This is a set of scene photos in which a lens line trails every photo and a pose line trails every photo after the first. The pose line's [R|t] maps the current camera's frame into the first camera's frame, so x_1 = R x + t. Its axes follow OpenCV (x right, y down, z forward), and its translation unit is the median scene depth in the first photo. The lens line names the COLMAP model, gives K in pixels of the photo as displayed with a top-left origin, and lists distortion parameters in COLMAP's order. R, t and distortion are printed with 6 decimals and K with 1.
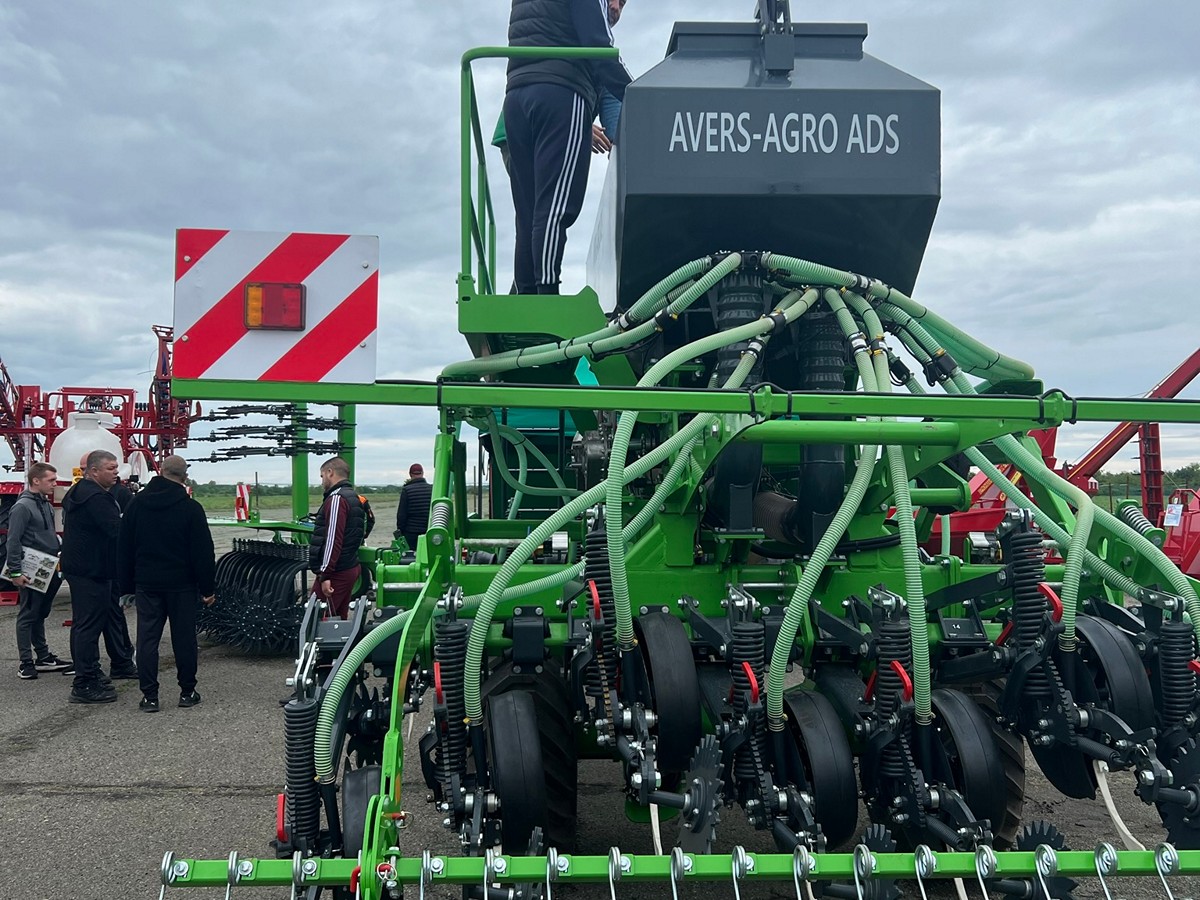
lens RADIAL K [[922.7, 0, 604.1], [0, 922.7, 450.7], [0, 0, 1]] dist [-0.013982, -0.002110]
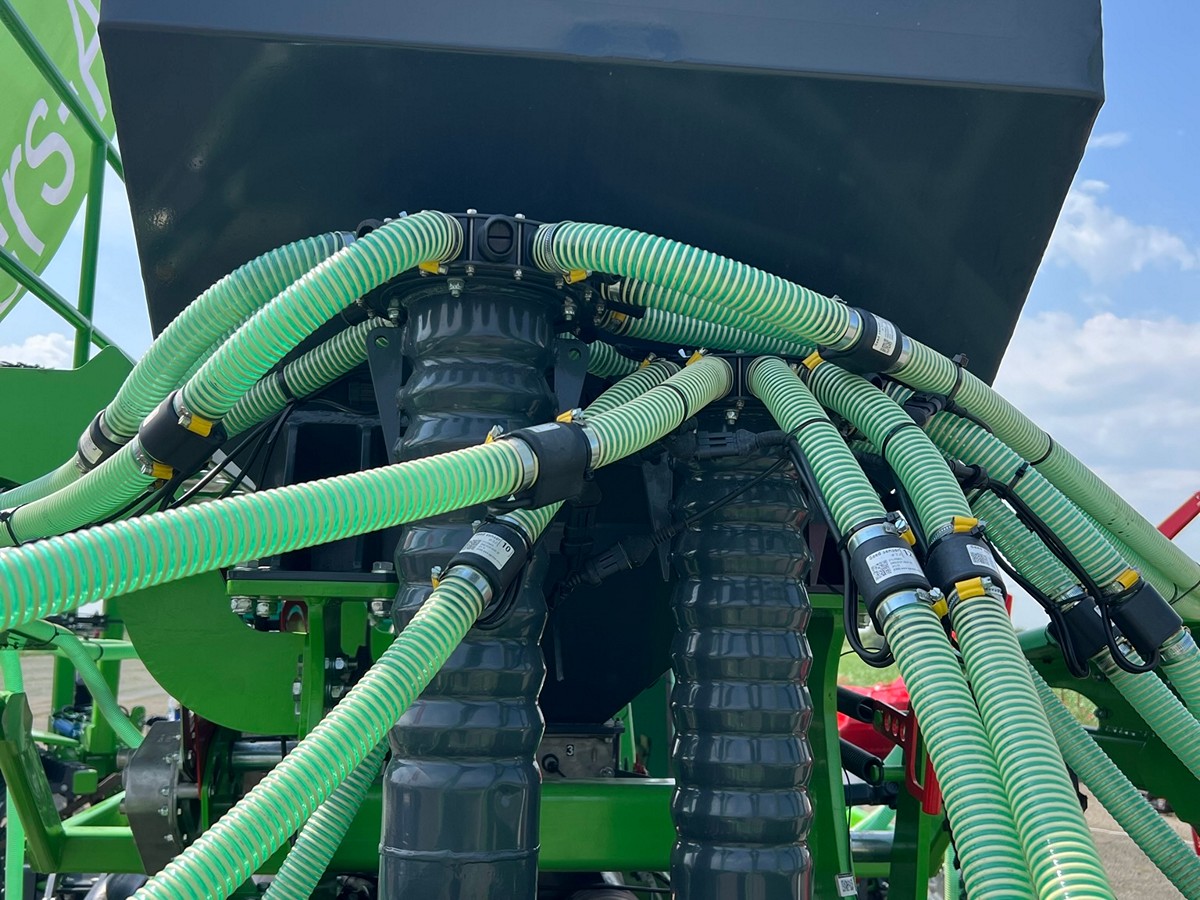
lens RADIAL K [[922.7, 0, 596.8], [0, 922.7, 450.2], [0, 0, 1]] dist [-0.013982, -0.002110]
pose [[0.998501, 0.034371, 0.042584, 0.179118], [-0.027731, 0.988639, -0.147728, -0.100499], [-0.047178, 0.146326, 0.988111, 0.714826]]
